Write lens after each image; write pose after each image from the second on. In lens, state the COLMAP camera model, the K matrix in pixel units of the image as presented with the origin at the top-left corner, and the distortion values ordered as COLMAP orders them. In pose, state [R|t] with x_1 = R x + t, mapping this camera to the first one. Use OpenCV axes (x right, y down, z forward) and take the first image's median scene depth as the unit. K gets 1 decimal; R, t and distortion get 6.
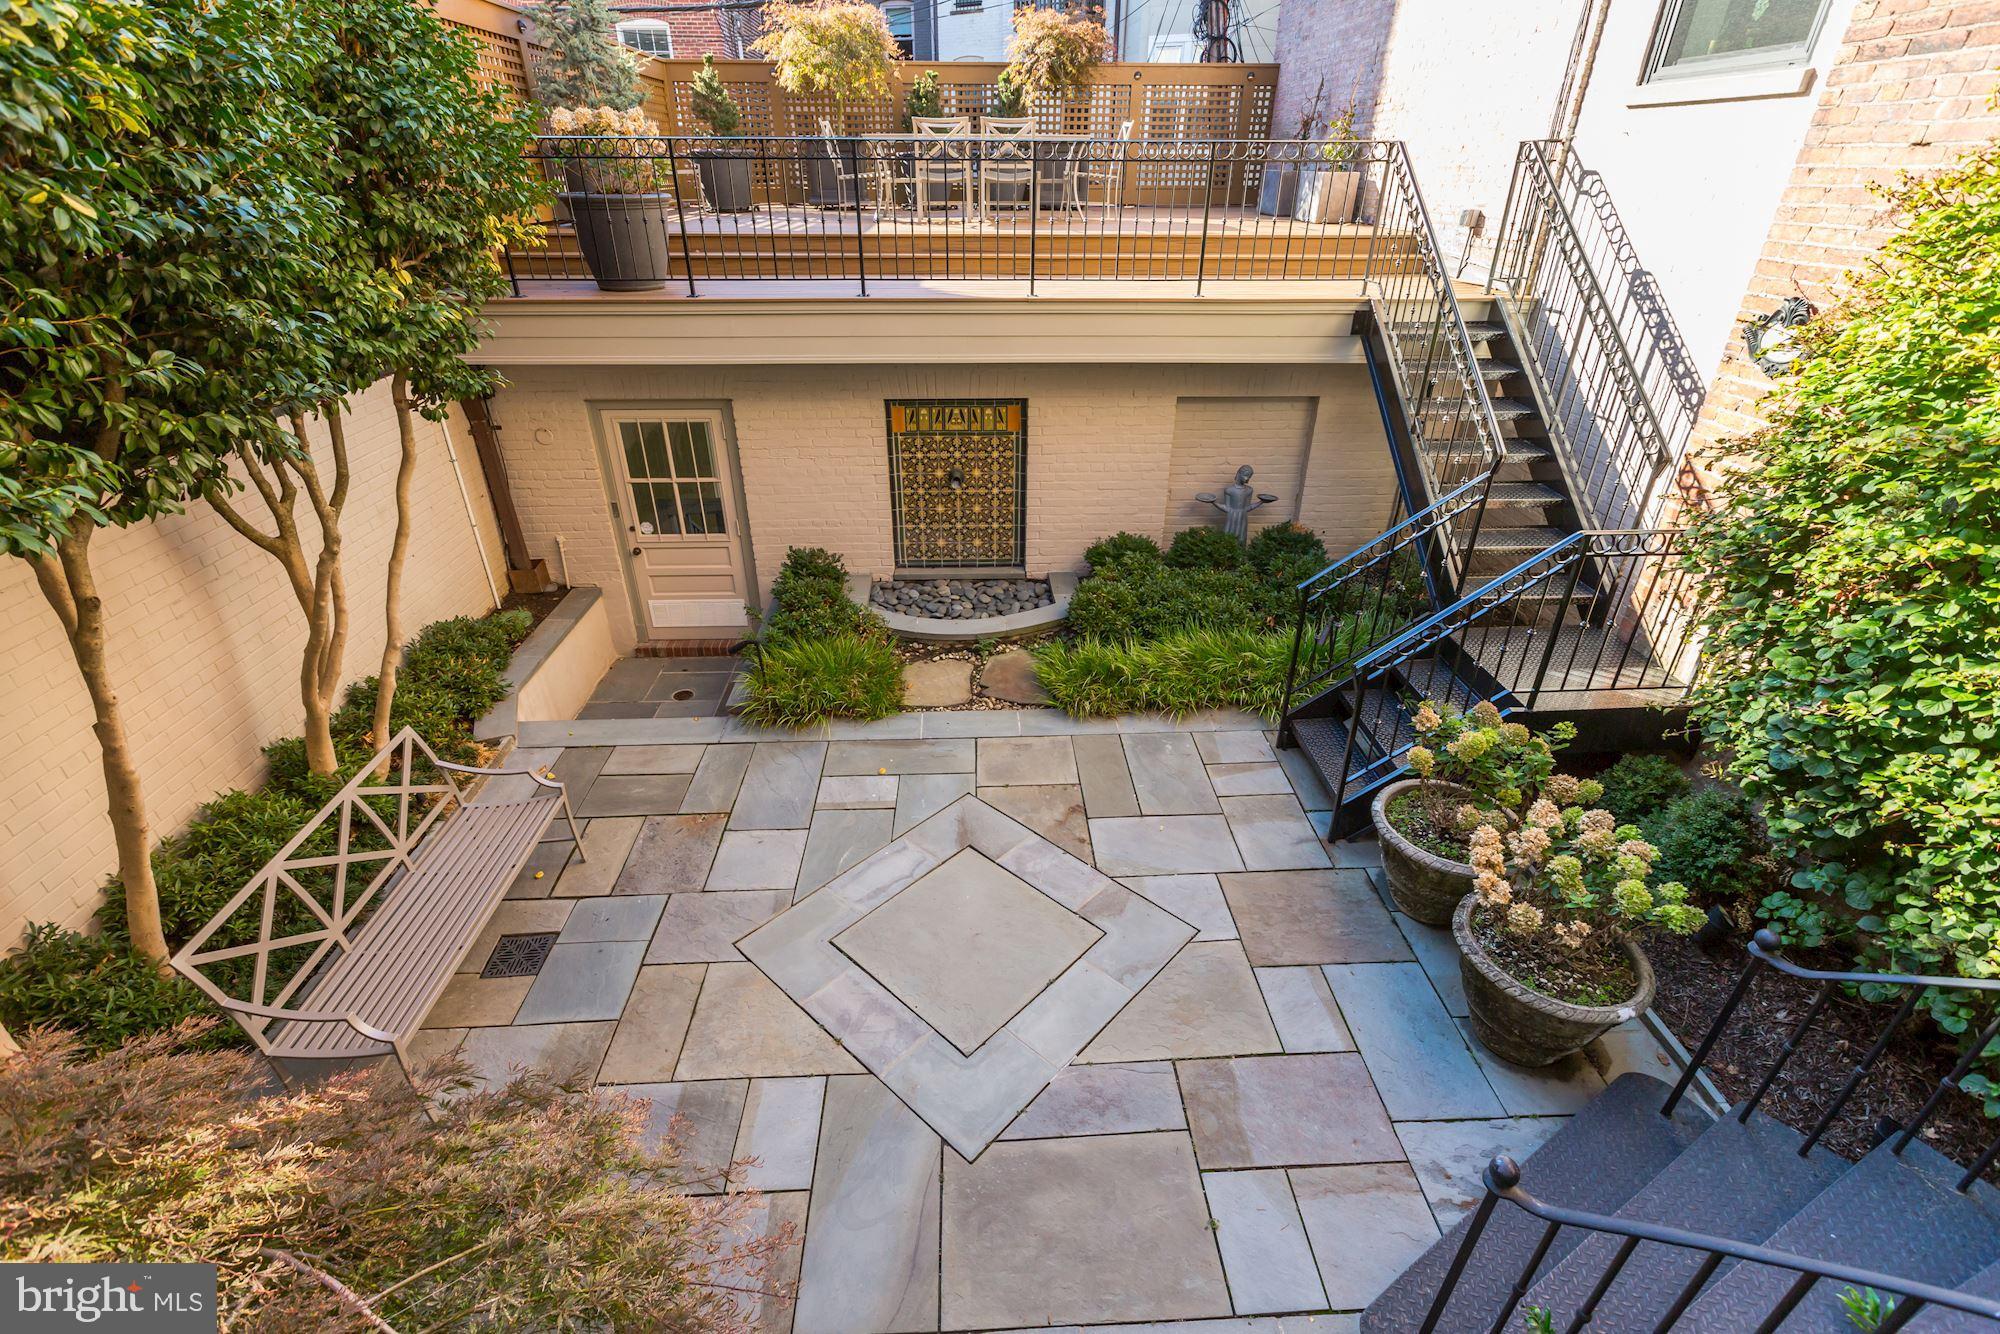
lens RADIAL K [[876.9, 0, 1006.5], [0, 876.9, 657.0], [0, 0, 1]] dist [0.002908, 0.000374]
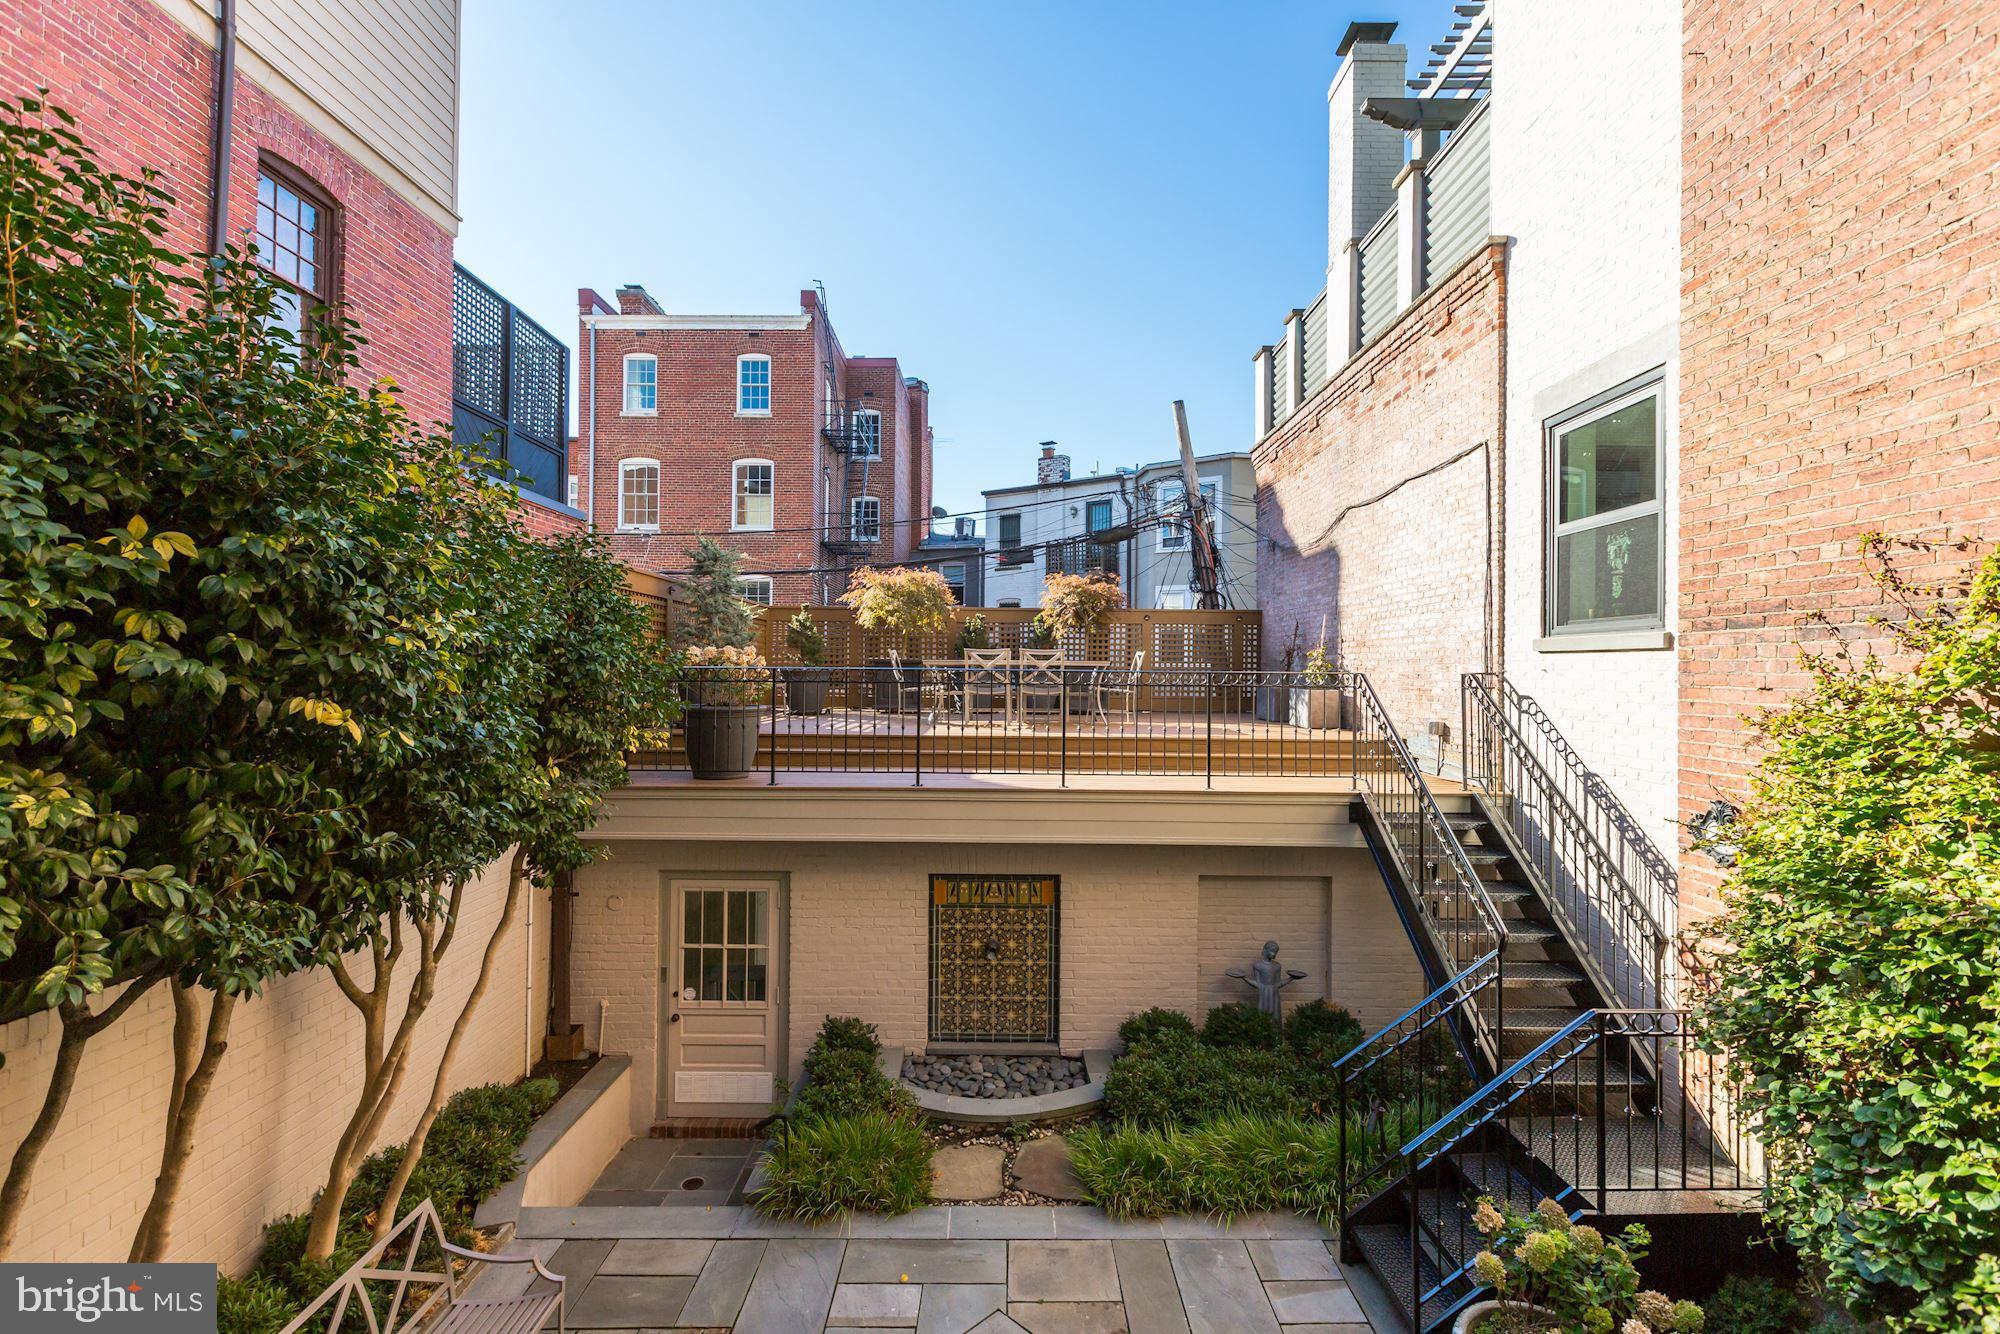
lens RADIAL K [[876.9, 0, 1003.7], [0, 876.9, 664.1], [0, 0, 1]] dist [0.002908, 0.000374]
pose [[0.999174, 0.004068, -0.040430, -0.003852], [-0.023609, 0.867912, -0.496157, 0.025539], [0.033071, 0.496702, 0.867291, -0.095631]]
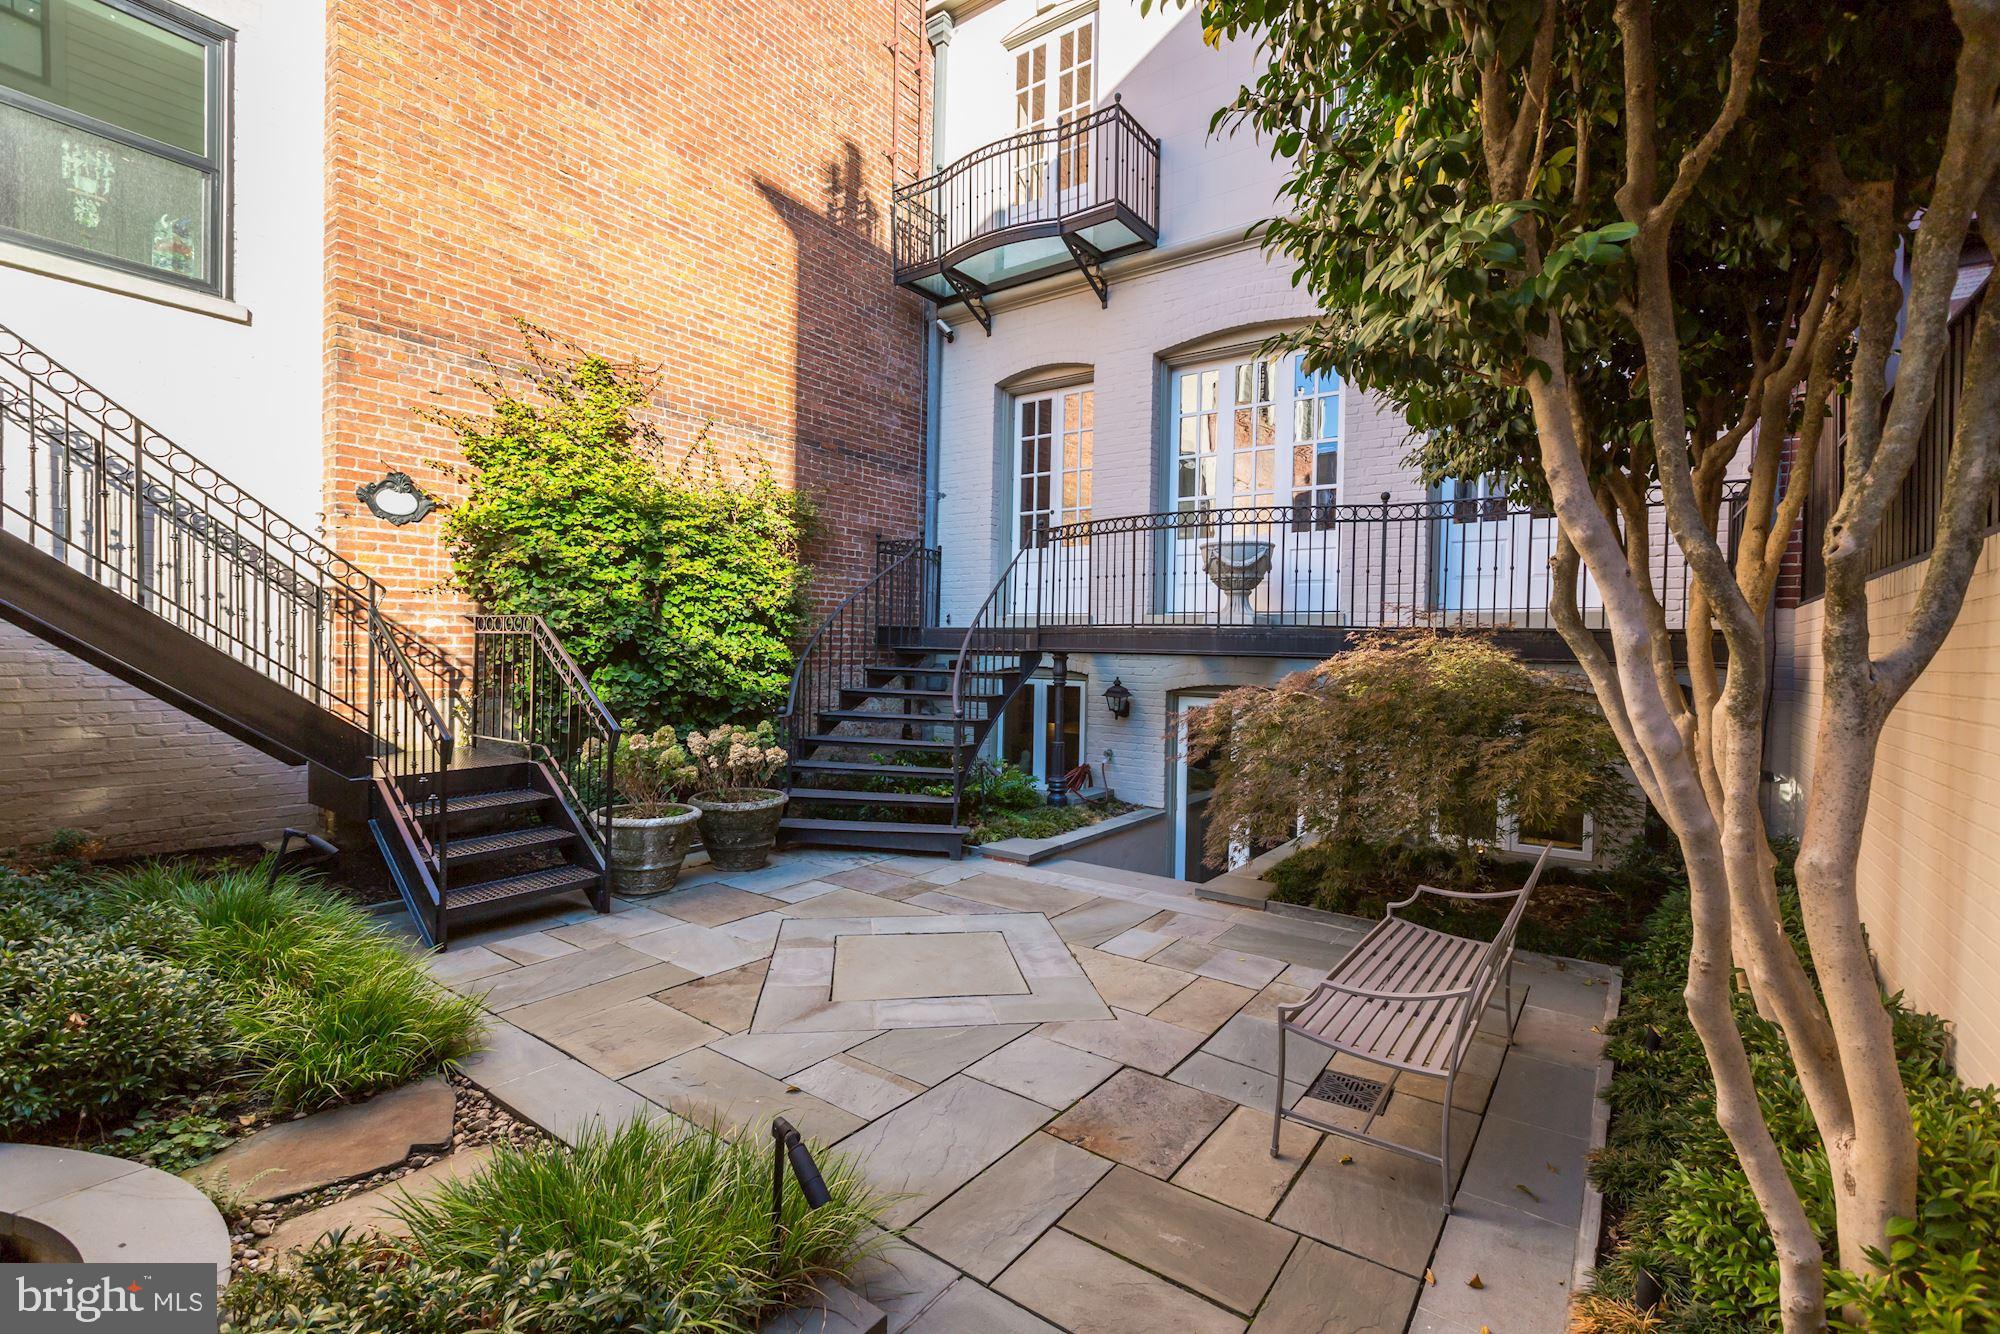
lens RADIAL K [[876.9, 0, 1007.1], [0, 876.9, 666.5], [0, 0, 1]] dist [0.002908, 0.000374]
pose [[-0.781369, -0.025599, 0.623544, -0.588836], [0.287274, 0.872250, 0.395795, -0.295177], [-0.554019, 0.488390, -0.674195, 1.126278]]
